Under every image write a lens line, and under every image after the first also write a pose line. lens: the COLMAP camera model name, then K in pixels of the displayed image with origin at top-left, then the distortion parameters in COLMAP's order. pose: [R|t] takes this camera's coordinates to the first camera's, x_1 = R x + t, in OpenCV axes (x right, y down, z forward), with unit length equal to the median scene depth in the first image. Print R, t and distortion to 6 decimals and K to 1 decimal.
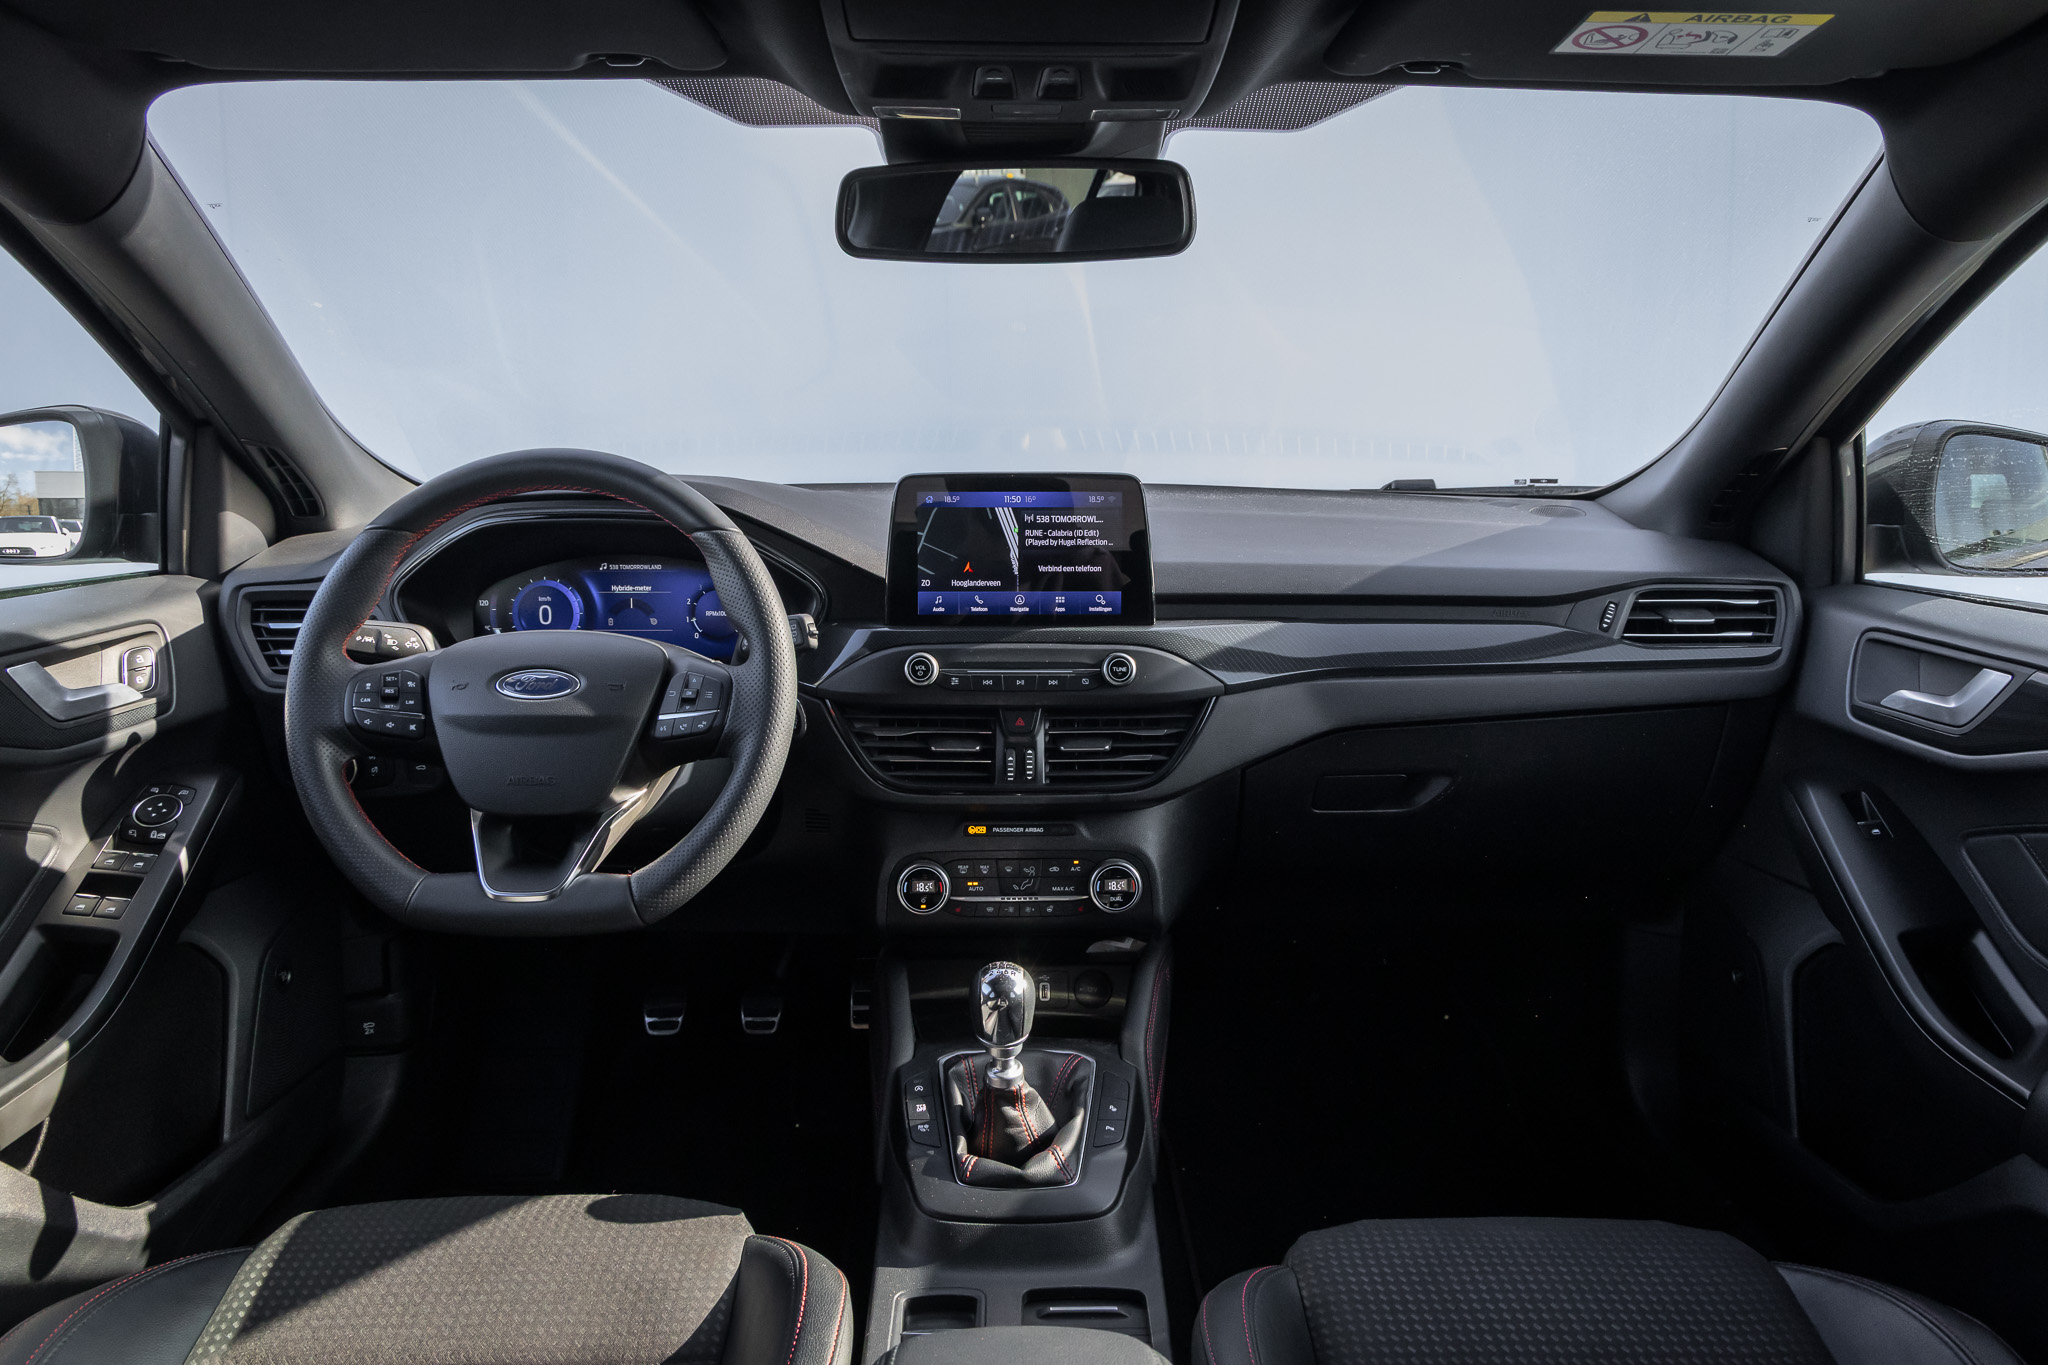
lens RADIAL K [[1317.7, 0, 1024.0], [0, 1317.7, 682.5], [0, 0, 1]] dist [-0.014448, 0.000922]
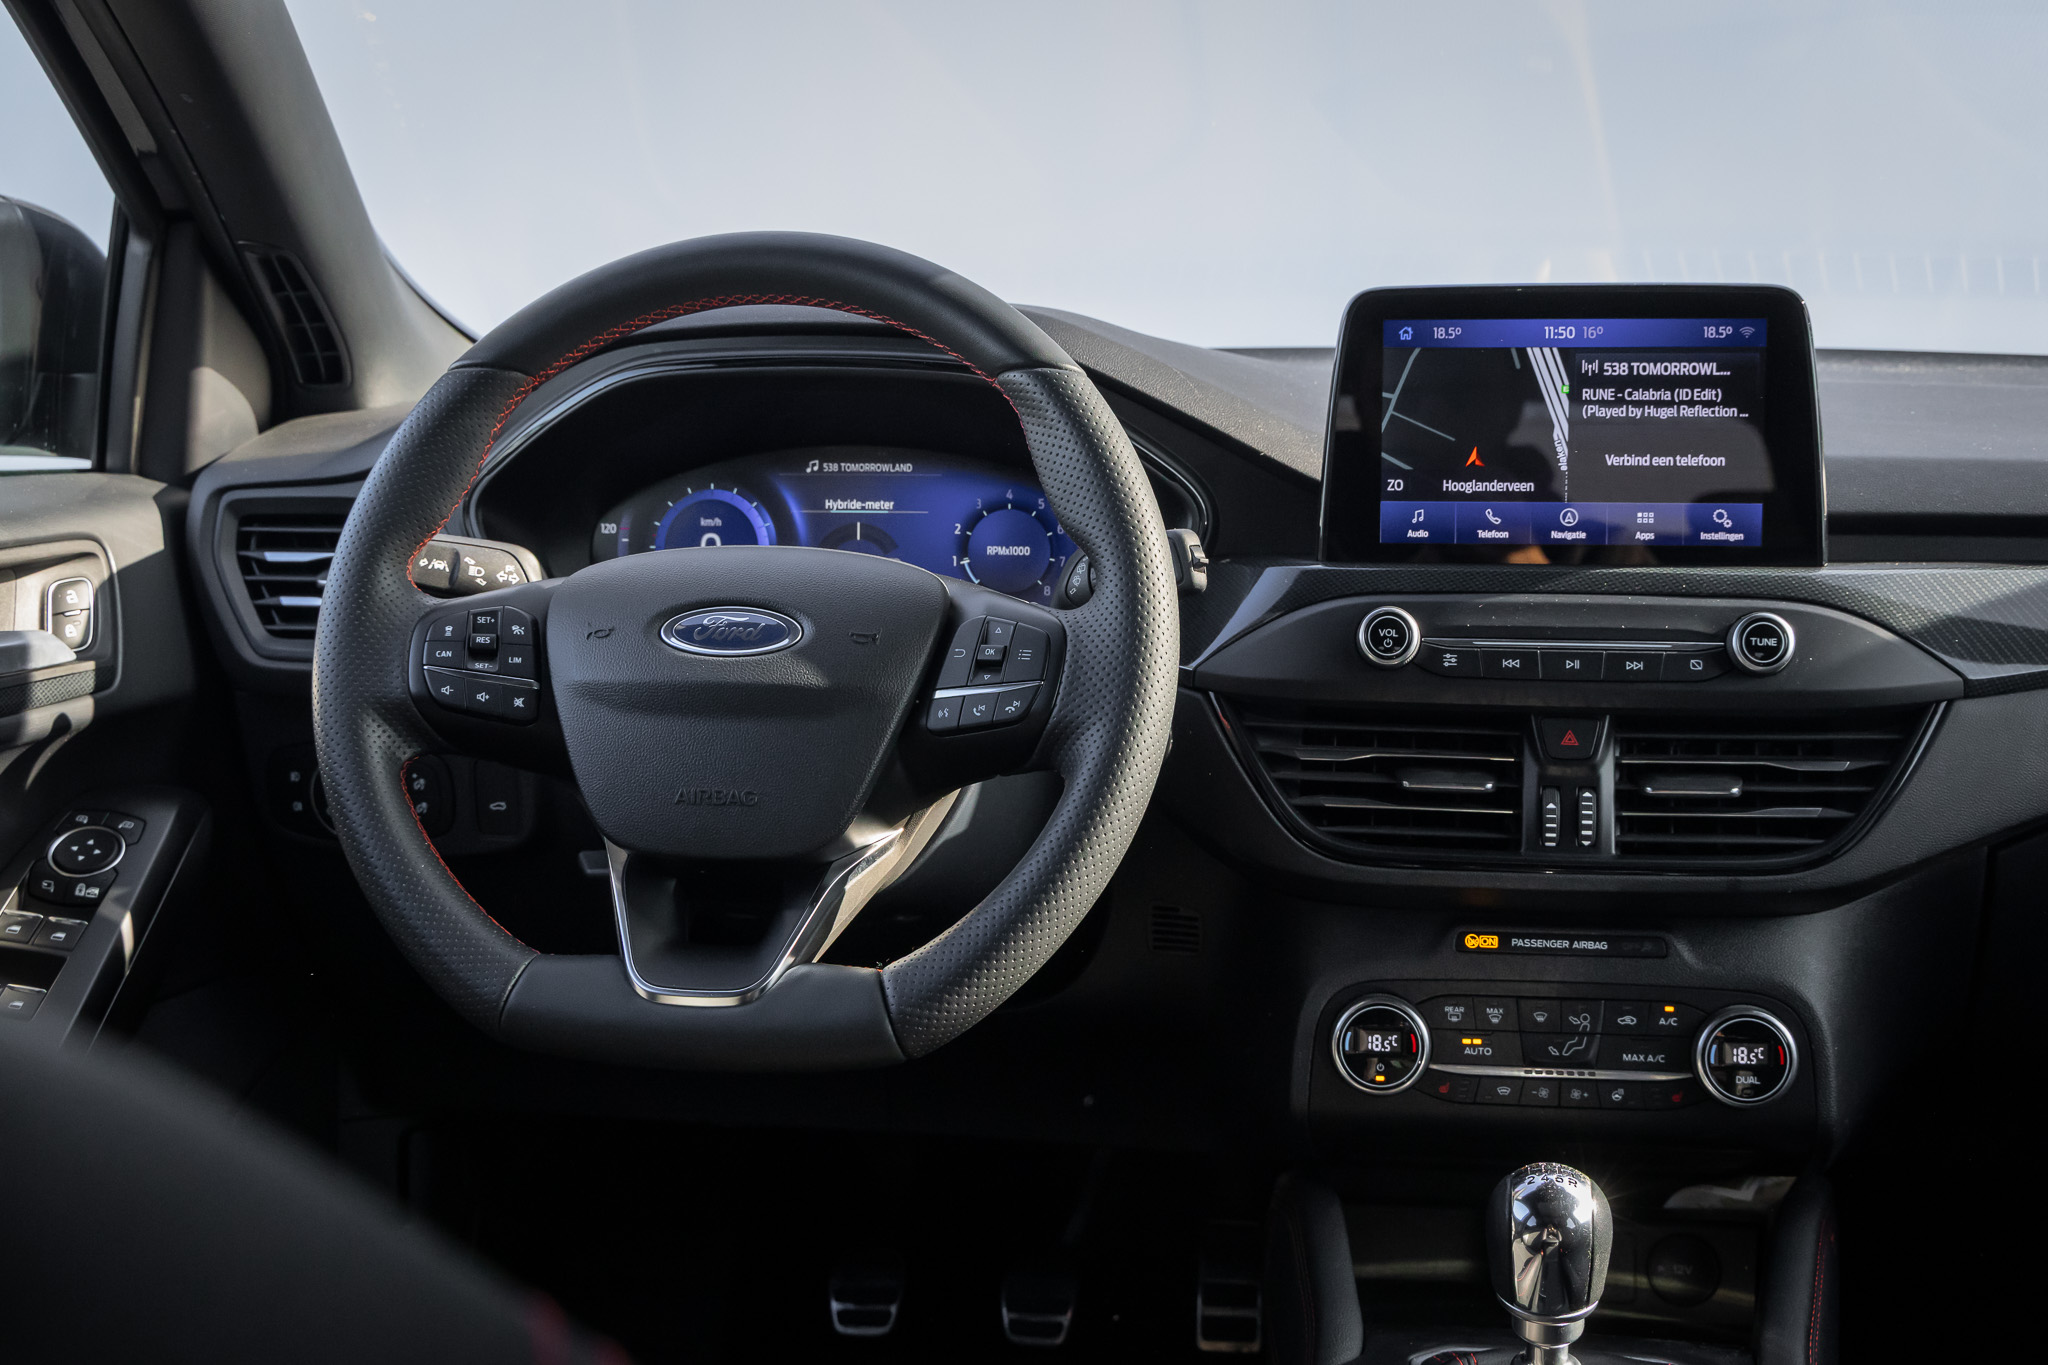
lens RADIAL K [[2430.2, 0, 1024.0], [0, 2430.2, 682.5], [0, 0, 1]] dist [-0.027773, 0.012272]
pose [[0.986446, 0.016744, -0.163232, -0.061783], [-0.026974, 0.997794, -0.060659, 0.073338], [0.161856, 0.064239, 0.984721, -0.016389]]
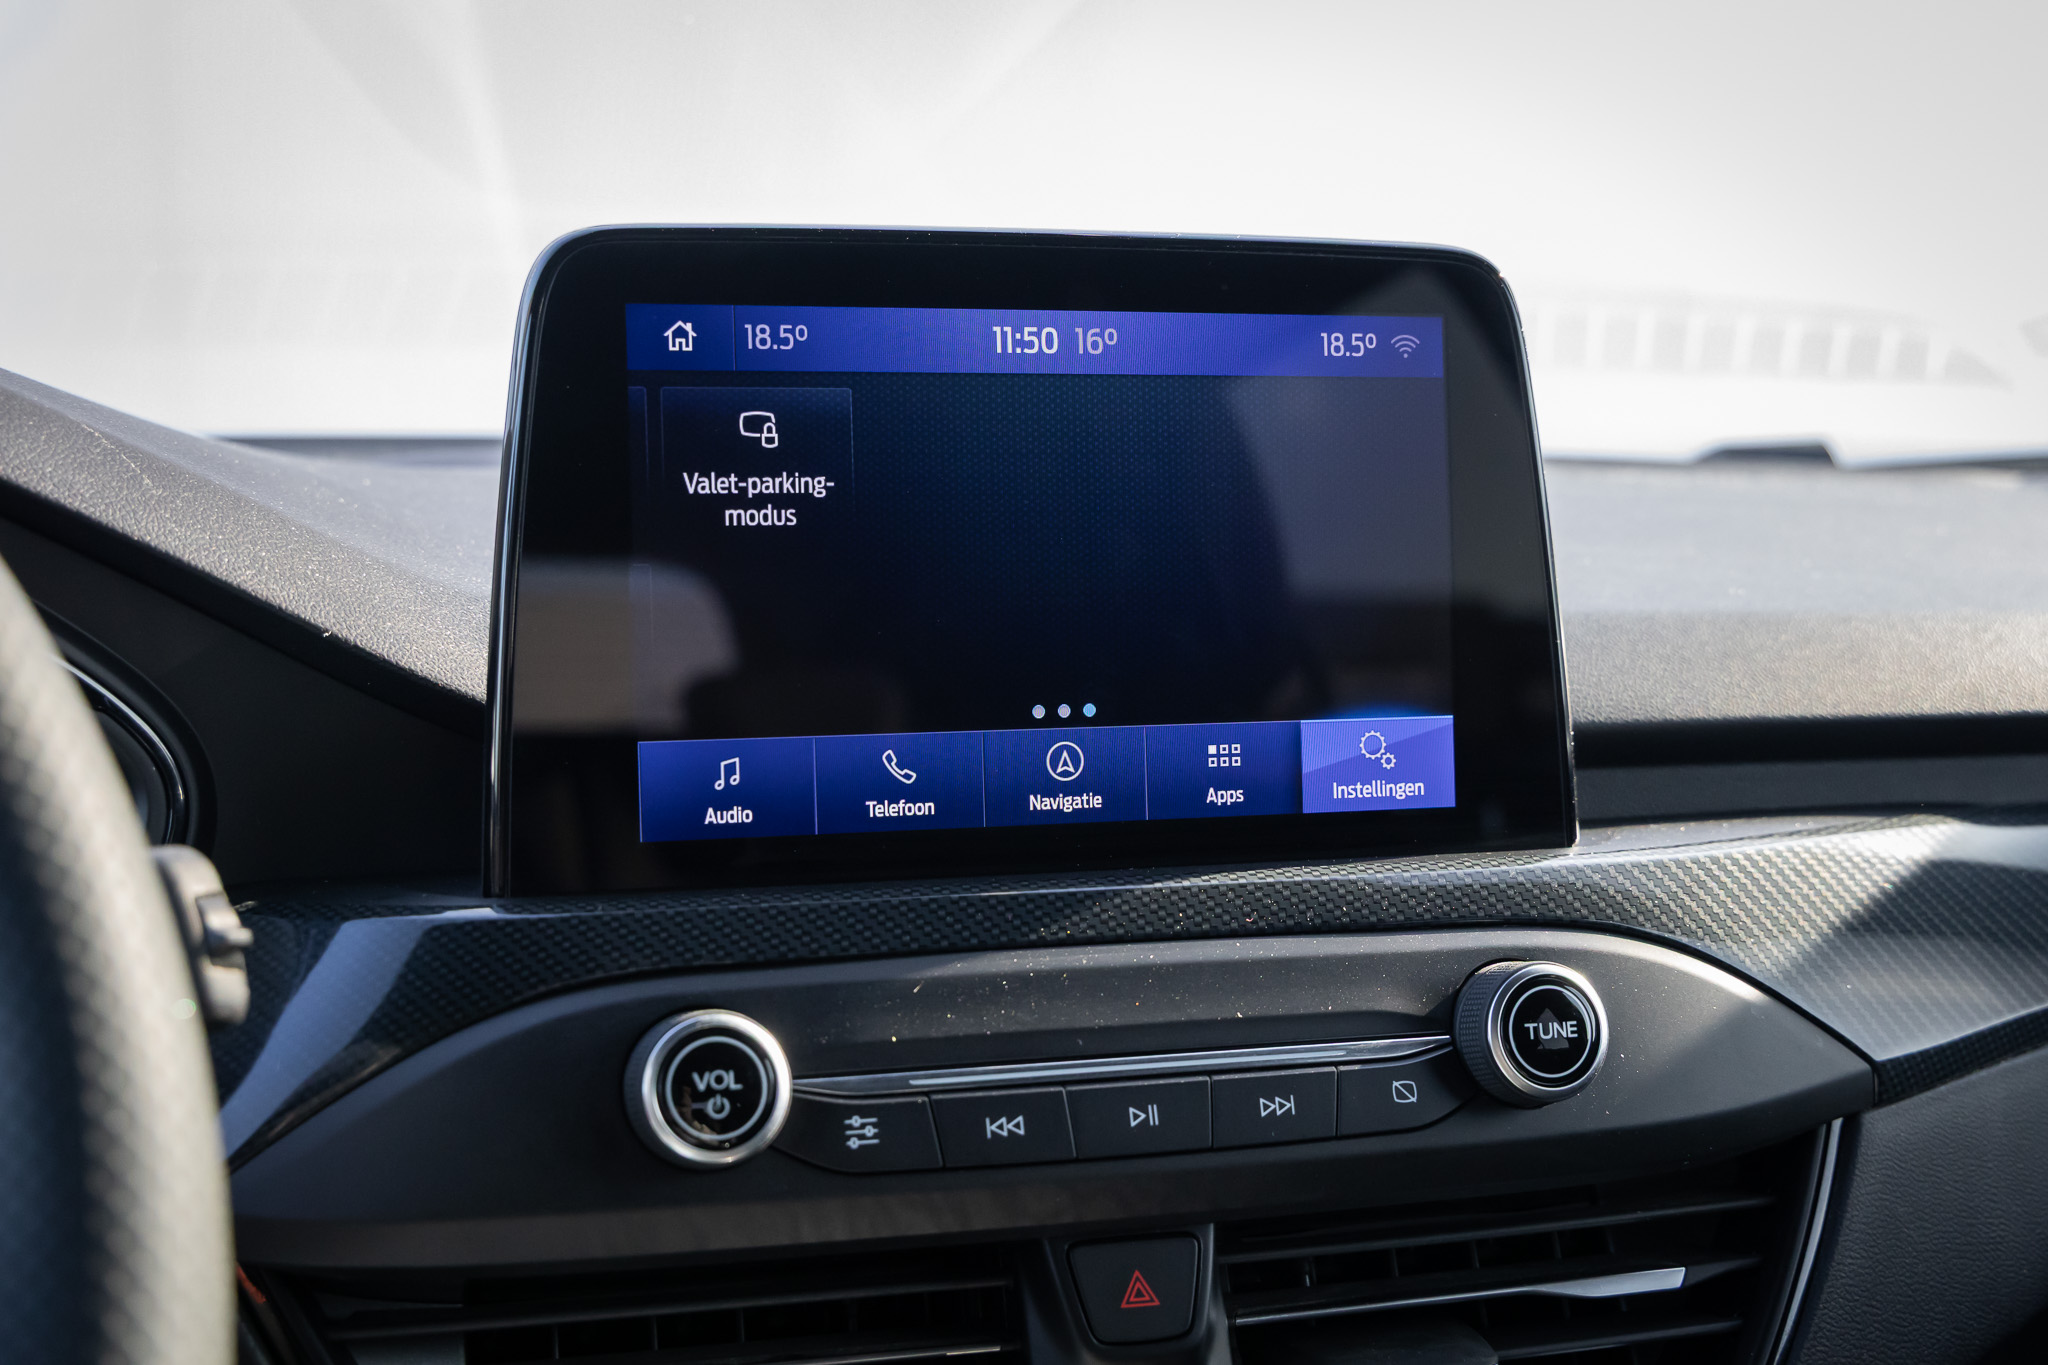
lens RADIAL K [[2740.9, 0, 1024.0], [0, 2740.9, 682.5], [0, 0, 1]] dist [0.001900, -0.008496]
pose [[0.958863, -0.027178, 0.282566, -0.152407], [0.064989, 0.989986, -0.125317, -0.015963], [-0.276330, 0.138526, 0.951027, 0.543197]]
